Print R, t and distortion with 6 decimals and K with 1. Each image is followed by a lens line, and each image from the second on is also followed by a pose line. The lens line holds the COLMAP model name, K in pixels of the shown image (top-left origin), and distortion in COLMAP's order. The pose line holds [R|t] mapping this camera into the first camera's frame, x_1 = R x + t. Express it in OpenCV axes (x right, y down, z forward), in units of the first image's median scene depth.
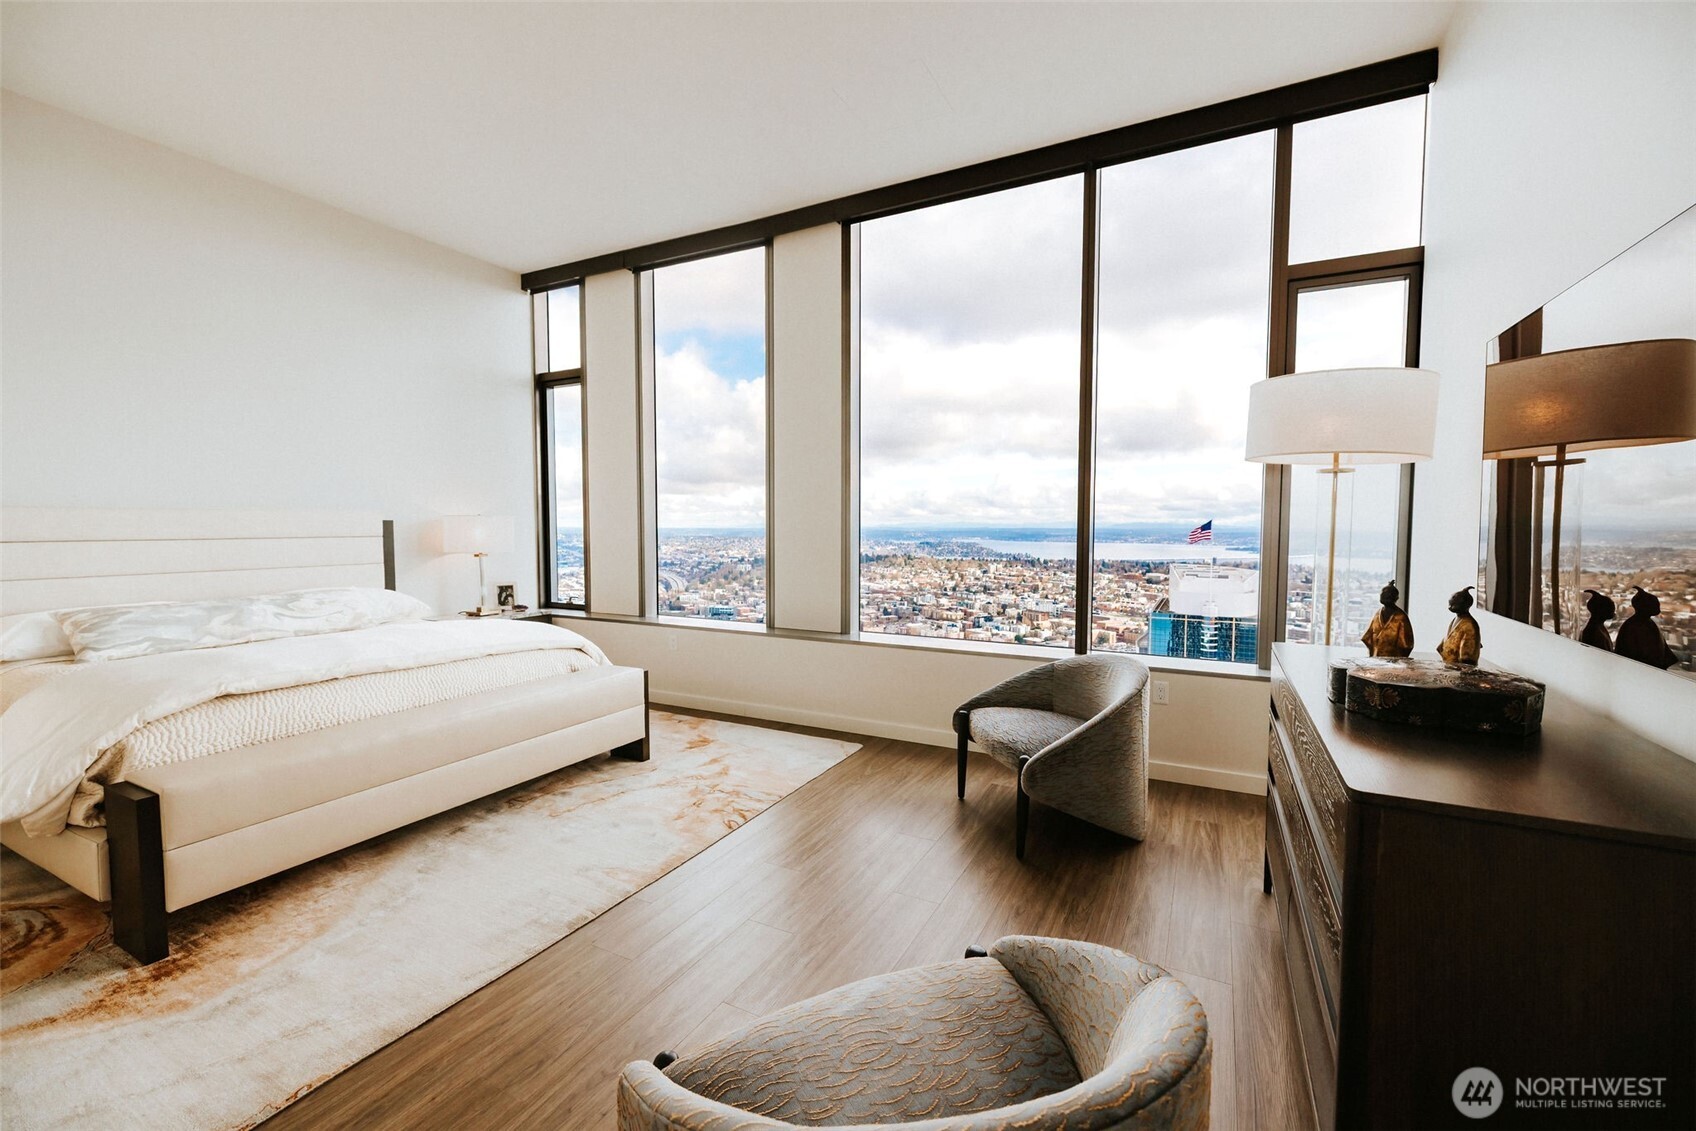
lens RADIAL K [[715.9, 0, 855.1], [0, 715.9, 563.9], [0, 0, 1]] dist [-0.003191, 0.001744]
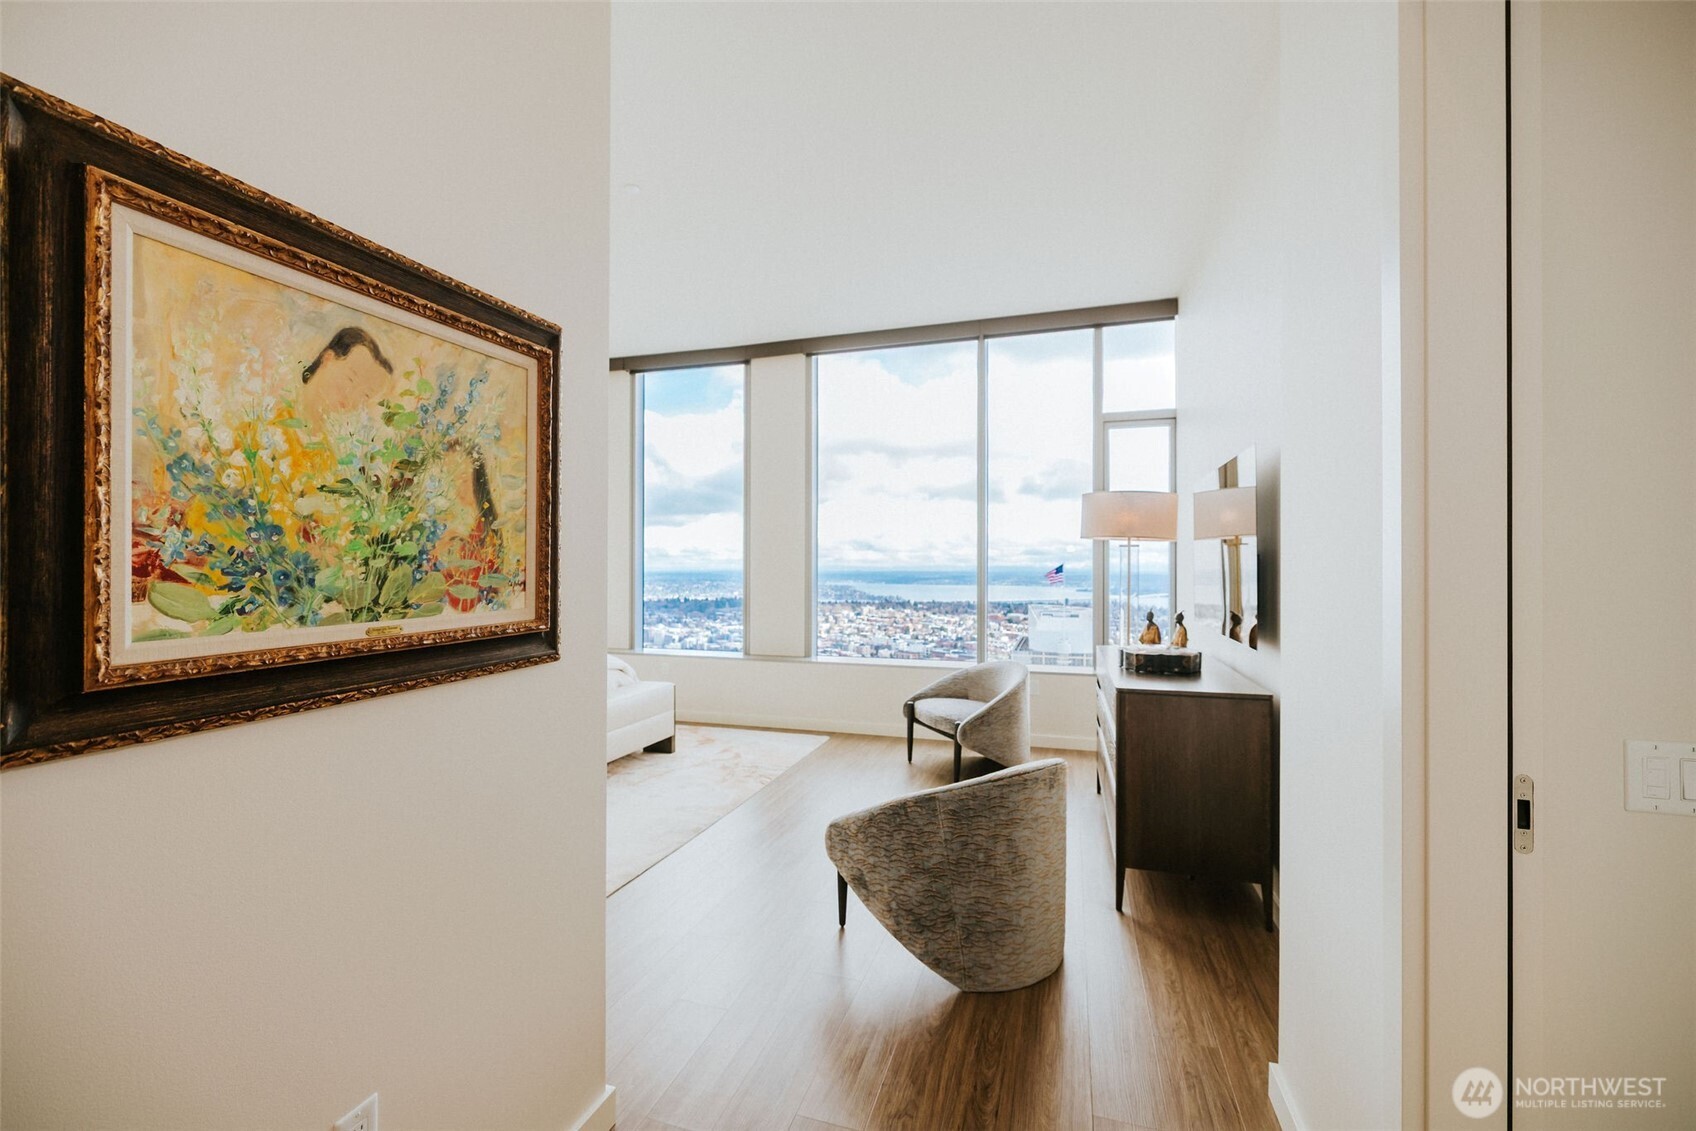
lens RADIAL K [[715.9, 0, 873.8], [0, 715.9, 560.6], [0, 0, 1]] dist [-0.003191, 0.001744]
pose [[0.979530, 0.003128, 0.201274, -0.172374], [0.009853, 0.997936, -0.063460, 0.005262], [-0.201057, 0.064144, 0.977477, -0.351510]]
